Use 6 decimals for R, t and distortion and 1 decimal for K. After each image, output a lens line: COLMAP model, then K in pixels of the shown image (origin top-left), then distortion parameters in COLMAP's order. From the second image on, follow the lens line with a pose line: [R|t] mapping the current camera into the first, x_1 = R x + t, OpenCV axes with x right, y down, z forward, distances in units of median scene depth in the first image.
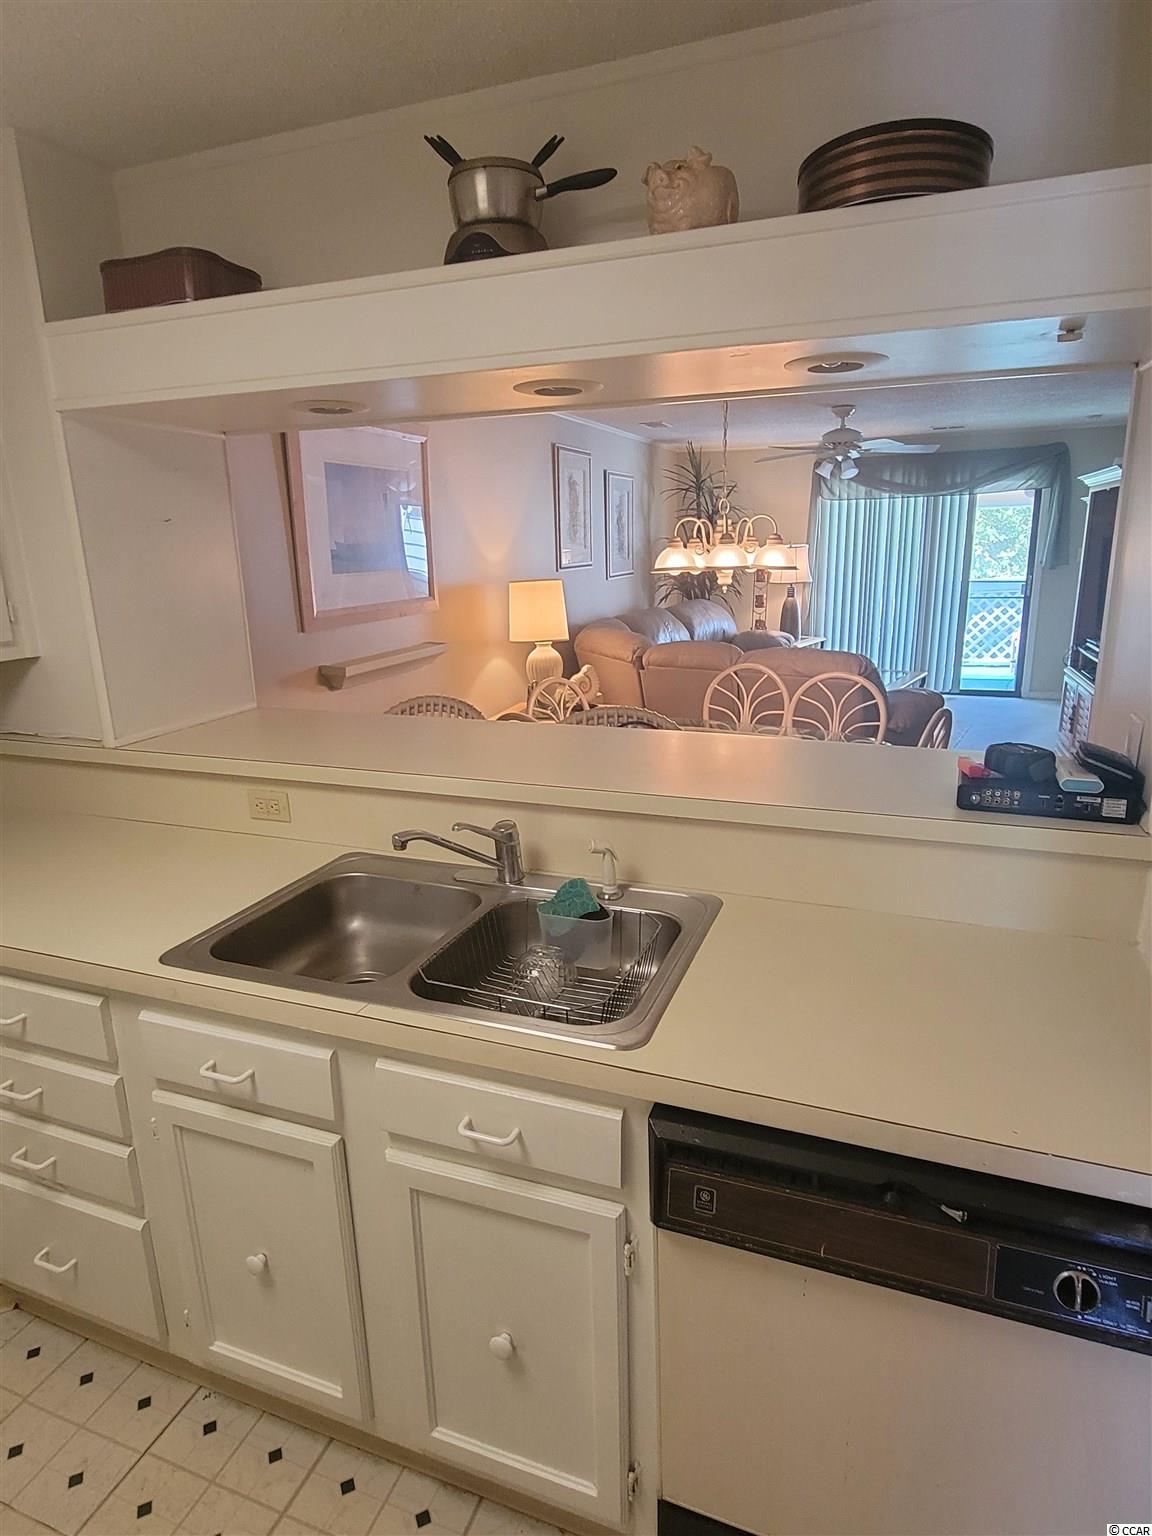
lens RADIAL K [[875.0, 0, 576.4], [0, 875.0, 773.1], [0, 0, 1]] dist [-0.000221, -0.000171]
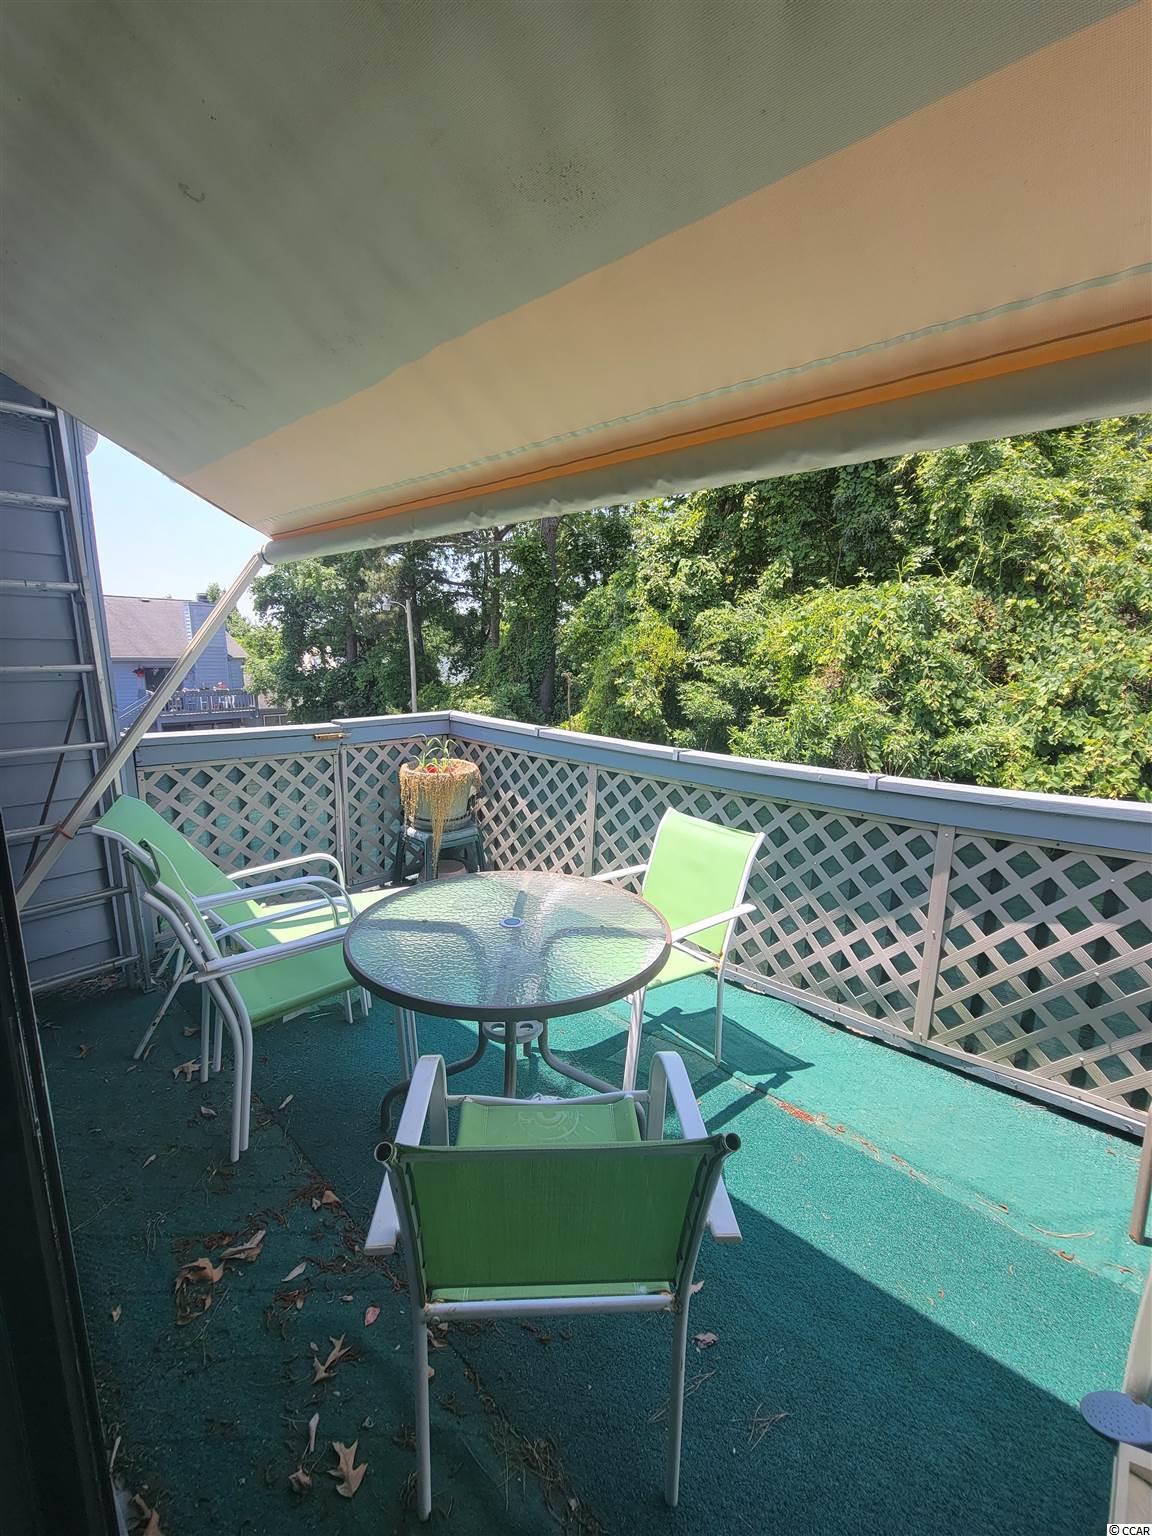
lens RADIAL K [[628.0, 0, 576.0], [0, 628.0, 768.0], [0, 0, 1]] dist [-0.002101, -0.000380]
pose [[0.931766, 0.100173, -0.348965, 0.512115], [-0.125564, 0.990781, -0.050858, -0.262230], [0.340654, 0.091205, 0.935755, 0.994430]]
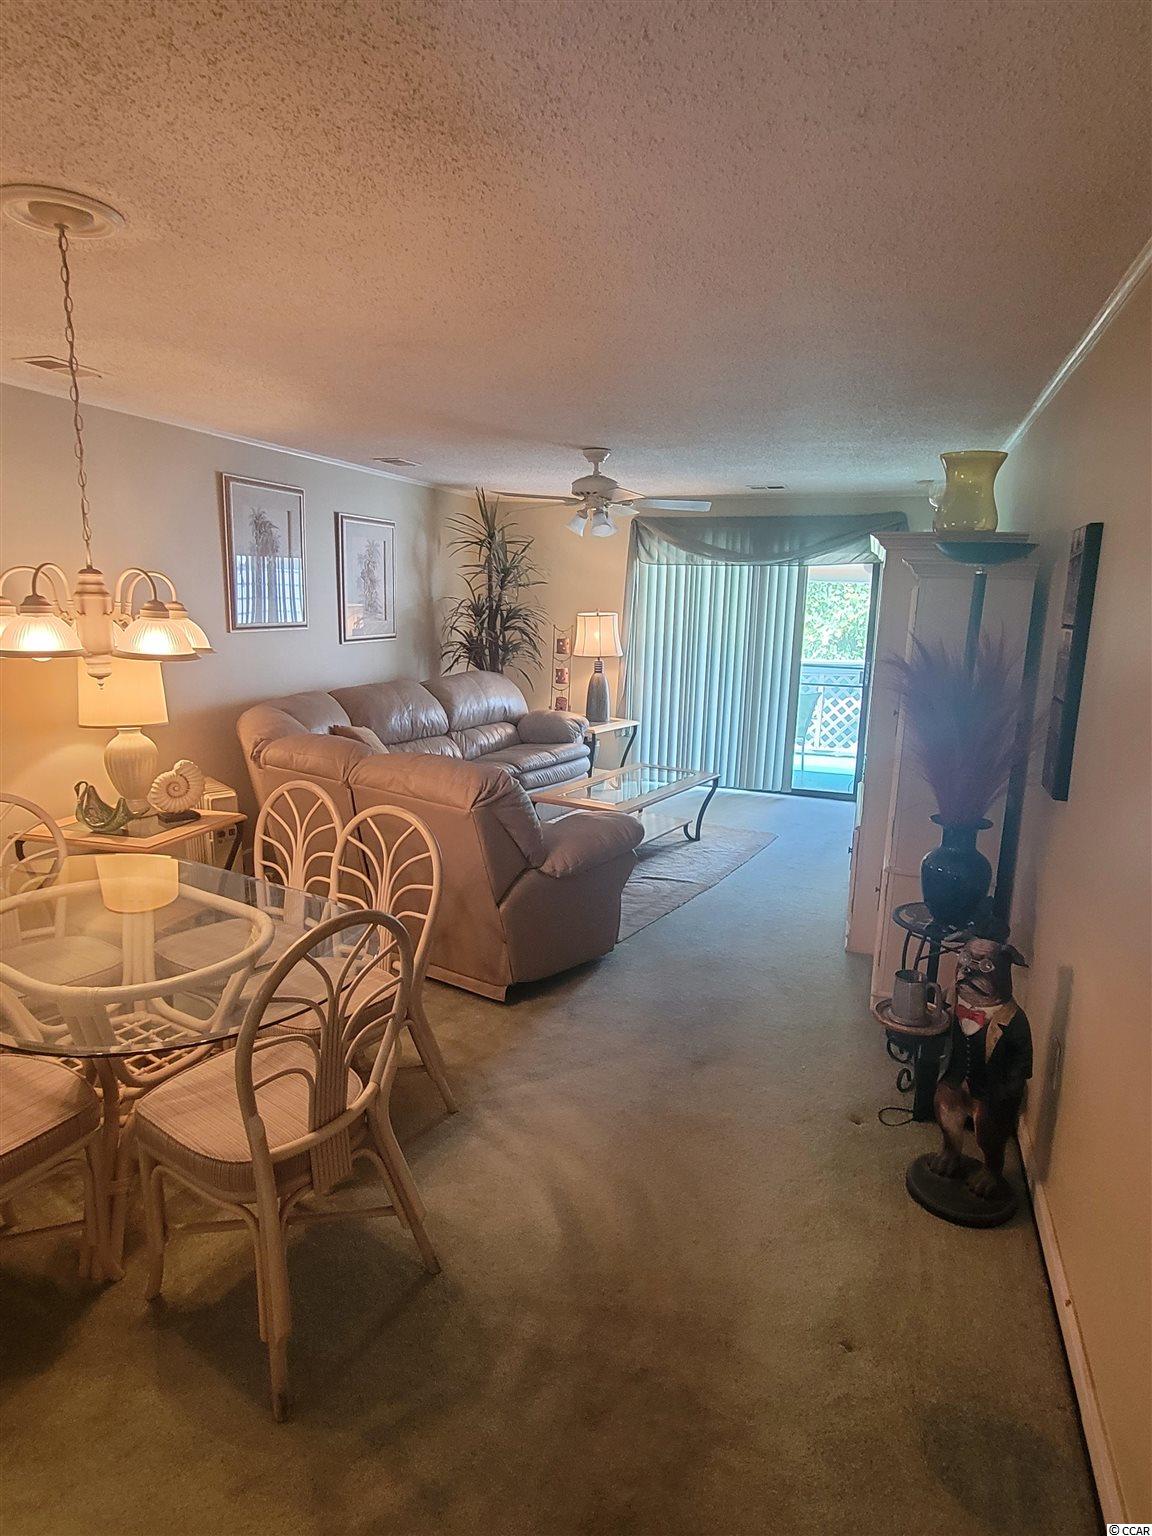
lens RADIAL K [[875.0, 0, 576.4], [0, 875.0, 773.1], [0, 0, 1]] dist [-0.000221, -0.000171]
pose [[0.998551, 0.045640, 0.028526, 0.214566], [-0.043865, 0.997232, -0.060035, -0.053717], [-0.031187, 0.058697, 0.997789, 0.159978]]
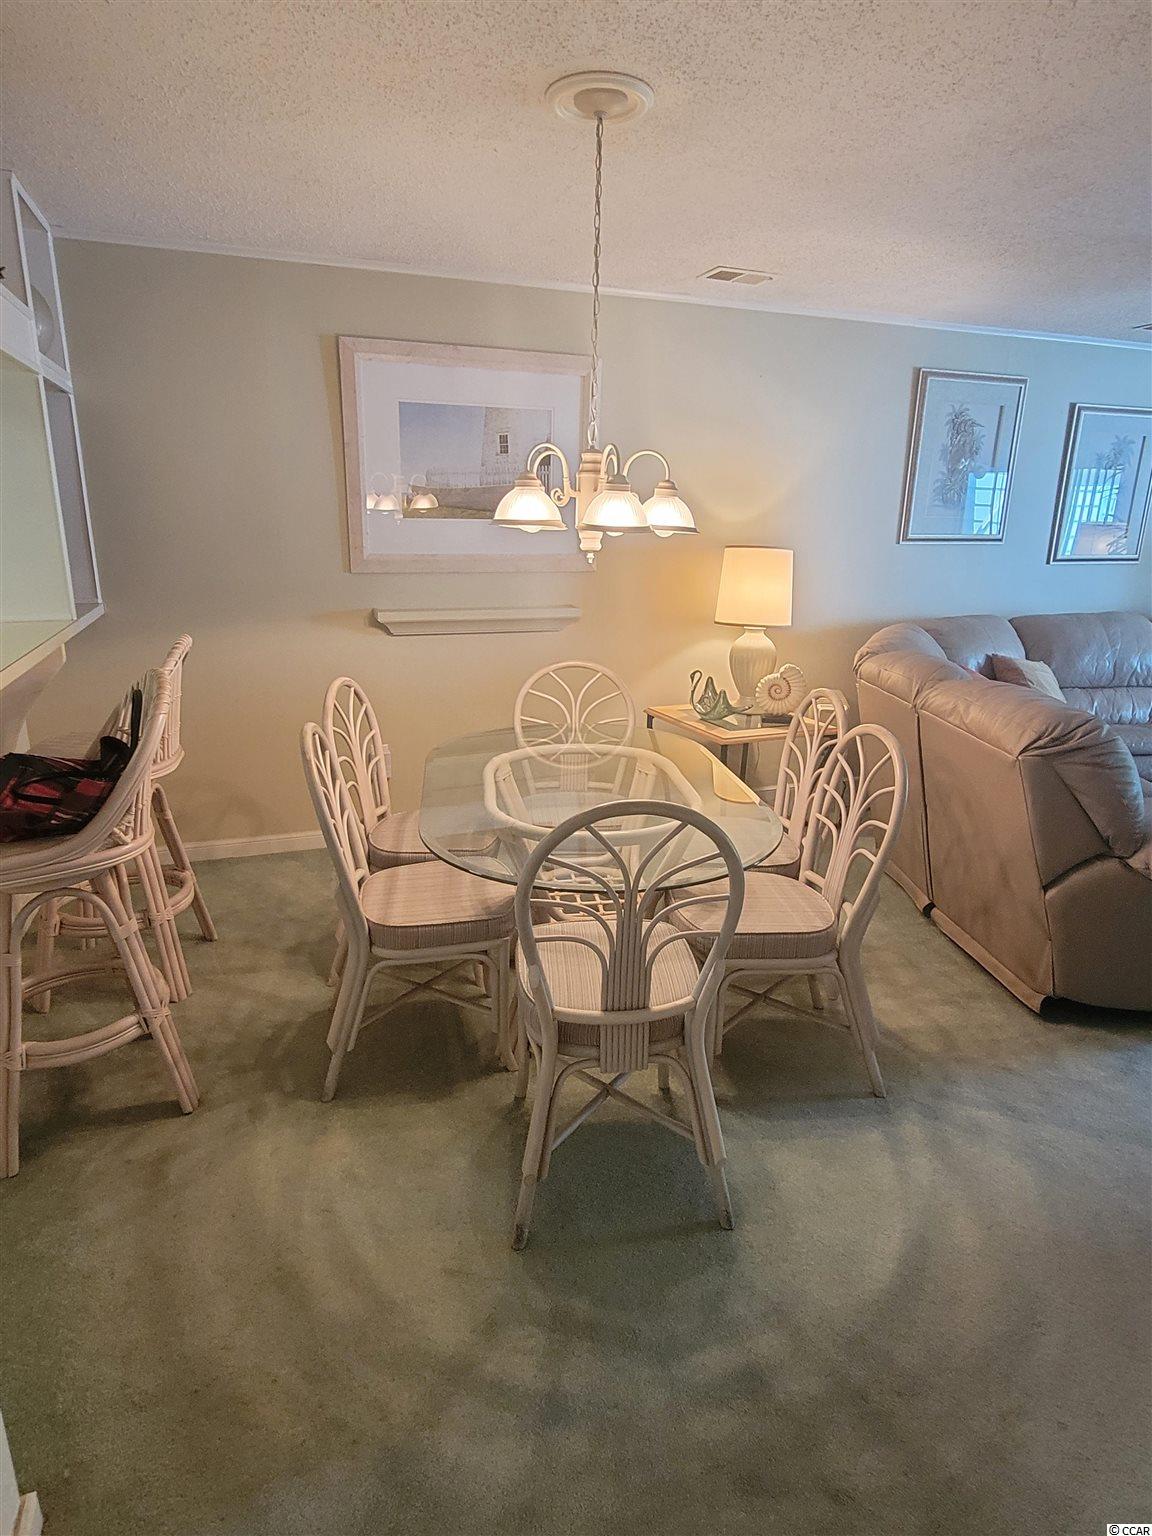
lens RADIAL K [[875.0, 0, 576.4], [0, 875.0, 773.1], [0, 0, 1]] dist [-0.000221, -0.000171]
pose [[0.645054, 0.249144, -0.722380, 0.304076], [-0.226896, 0.965167, 0.130271, -0.058286], [0.729673, 0.079873, 0.679115, 0.235561]]
